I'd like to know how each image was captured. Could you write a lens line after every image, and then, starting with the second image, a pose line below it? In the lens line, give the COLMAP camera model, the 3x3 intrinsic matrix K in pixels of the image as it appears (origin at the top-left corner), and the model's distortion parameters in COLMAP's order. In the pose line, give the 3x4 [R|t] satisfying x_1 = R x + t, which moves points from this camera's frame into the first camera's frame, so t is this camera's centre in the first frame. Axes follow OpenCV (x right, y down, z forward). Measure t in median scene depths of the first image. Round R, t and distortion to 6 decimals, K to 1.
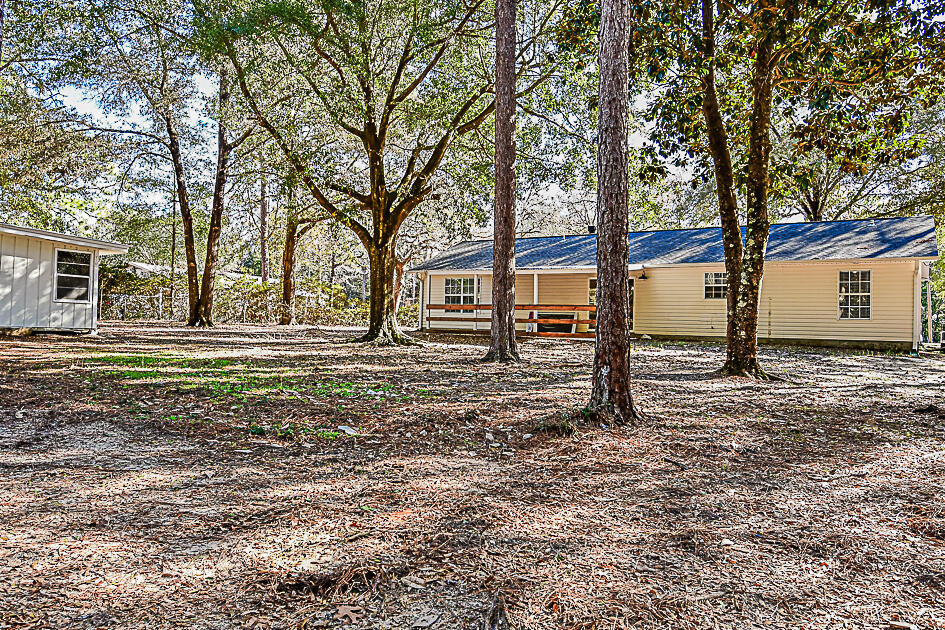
lens RADIAL K [[670.6, 0, 472.5], [0, 670.6, 315.0], [0, 0, 1]] dist [0.001399, -0.000117]
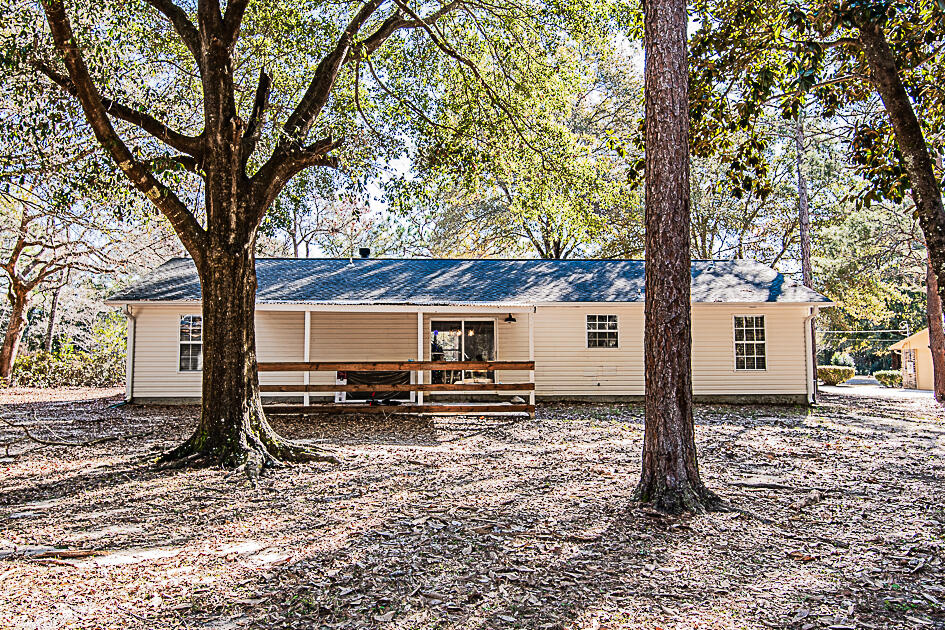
lens RADIAL K [[670.6, 0, 472.5], [0, 670.6, 315.0], [0, 0, 1]] dist [0.001399, -0.000117]
pose [[0.837335, 0.015513, 0.546470, -0.237475], [0.015764, 0.998497, -0.052499, -0.028541], [-0.546463, 0.052574, 0.835832, 0.500483]]
